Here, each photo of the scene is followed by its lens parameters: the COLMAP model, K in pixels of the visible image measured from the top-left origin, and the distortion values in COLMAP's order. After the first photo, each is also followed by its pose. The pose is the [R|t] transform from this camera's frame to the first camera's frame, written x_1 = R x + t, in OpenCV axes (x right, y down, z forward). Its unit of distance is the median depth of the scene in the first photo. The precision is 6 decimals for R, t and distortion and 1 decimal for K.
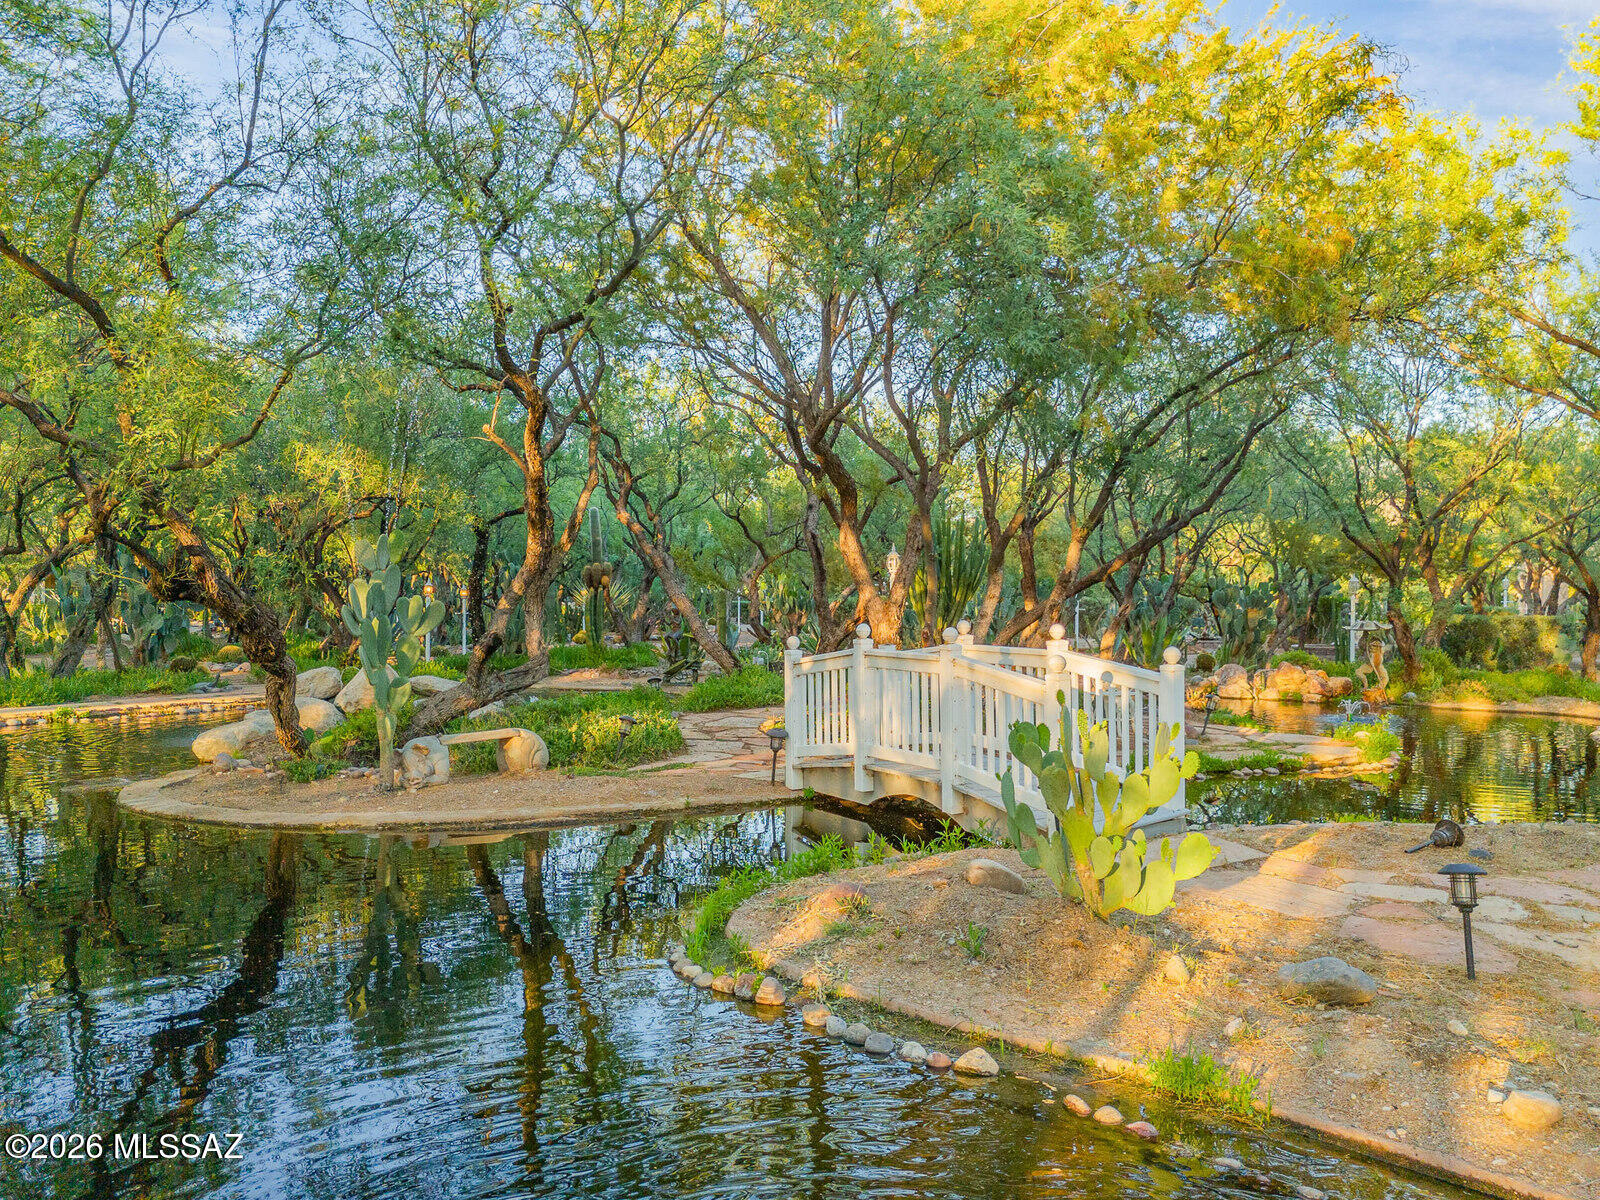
lens RADIAL K [[1179.9, 0, 799.1], [0, 1179.9, 553.3], [0, 0, 1]] dist [0.073152, -0.063410]
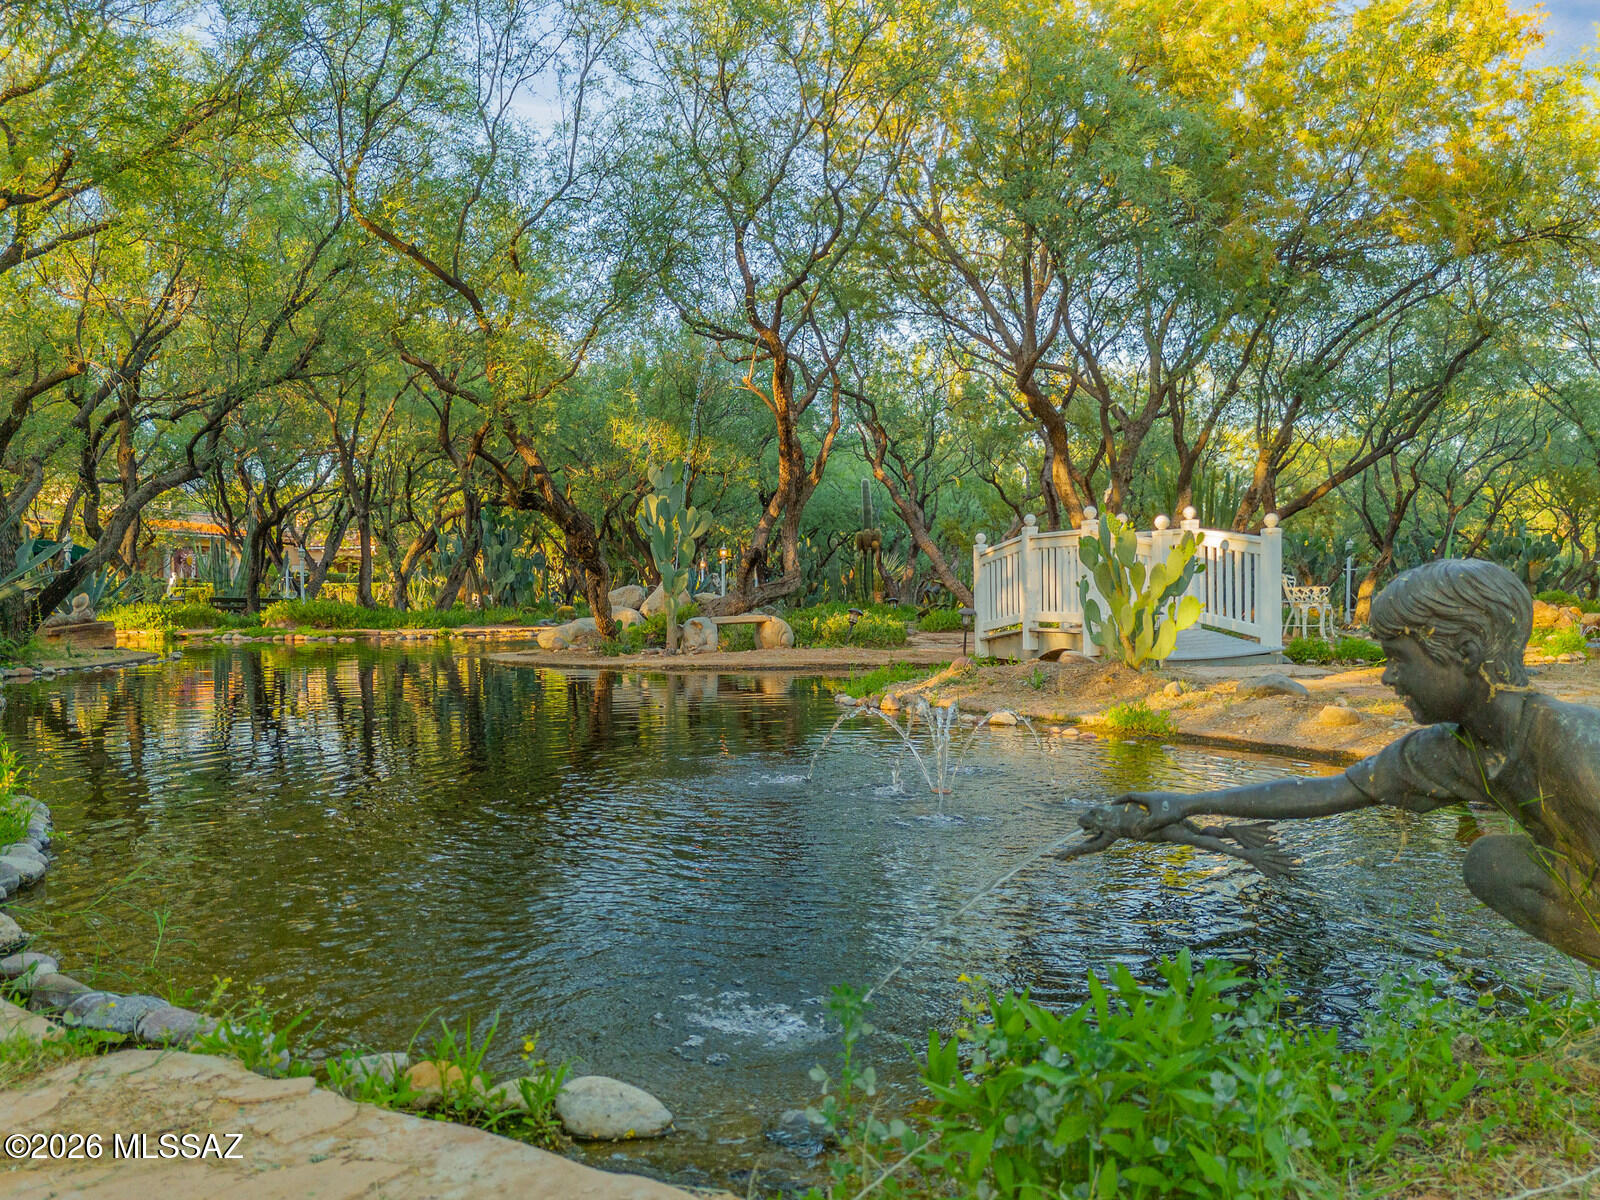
lens RADIAL K [[1179.9, 0, 799.1], [0, 1179.9, 553.3], [0, 0, 1]] dist [0.073152, -0.063410]
pose [[0.968732, -0.005694, -0.248043, 0.100279], [0.006151, 0.999981, 0.001068, 0.077398], [0.248032, -0.002561, 0.968749, -0.197406]]
